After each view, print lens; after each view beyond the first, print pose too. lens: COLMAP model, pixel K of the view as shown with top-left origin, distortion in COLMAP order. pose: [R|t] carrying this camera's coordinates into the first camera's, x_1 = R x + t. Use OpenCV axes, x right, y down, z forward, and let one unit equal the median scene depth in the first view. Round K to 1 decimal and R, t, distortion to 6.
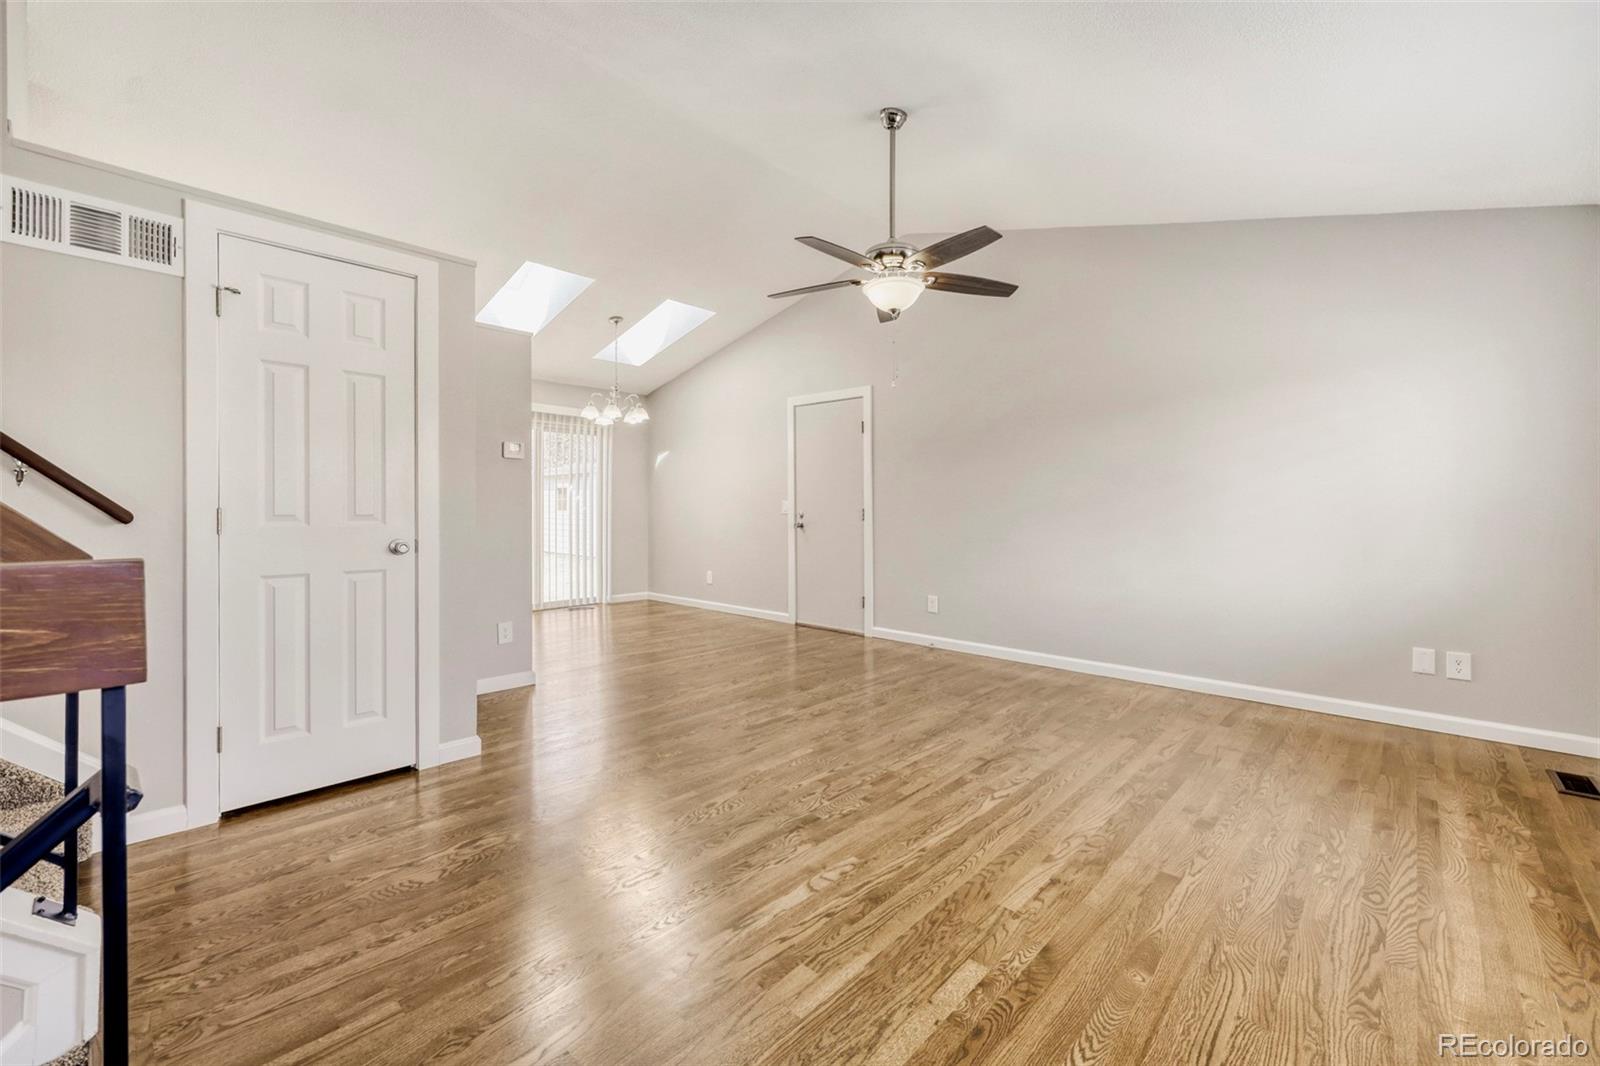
lens RADIAL K [[648.8, 0, 786.1], [0, 648.8, 511.0], [0, 0, 1]] dist [-0.001341, 0.000441]
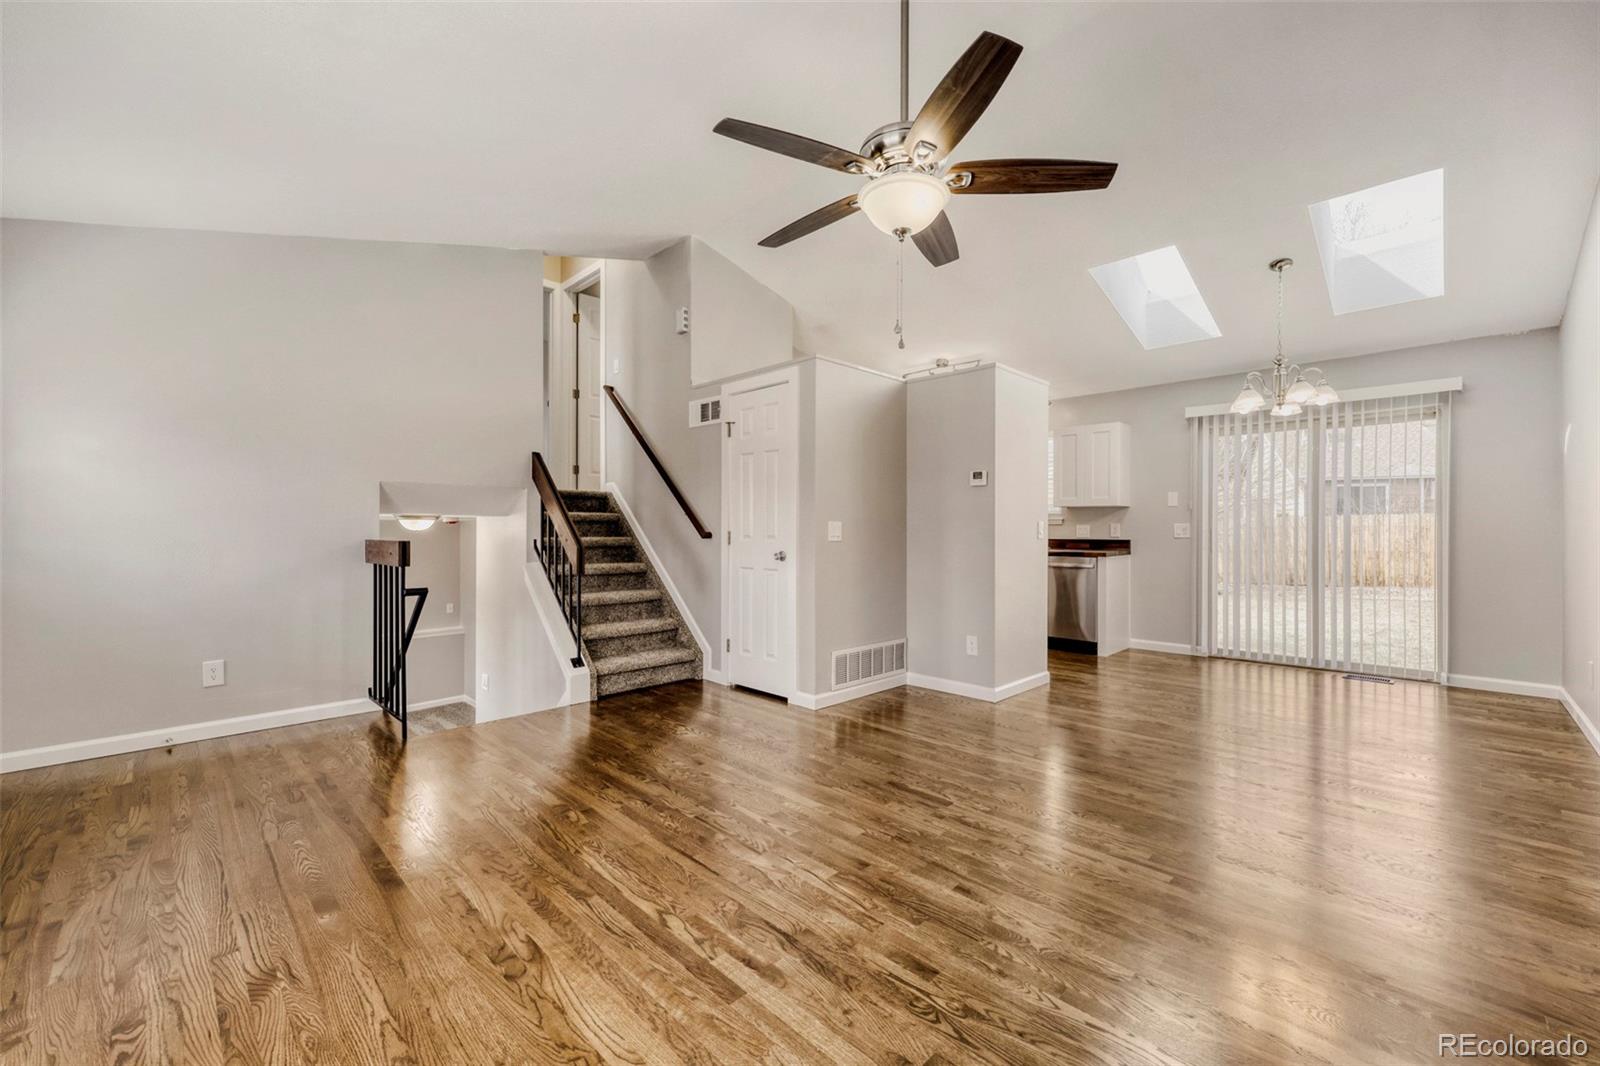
lens RADIAL K [[648.8, 0, 800.4], [0, 648.8, 528.2], [0, 0, 1]] dist [-0.001341, 0.000441]
pose [[-0.017759, -0.008844, -0.999803, 1.247308], [-0.005238, 0.999948, -0.008752, 0.002314], [0.999829, 0.005082, -0.017805, 1.360883]]
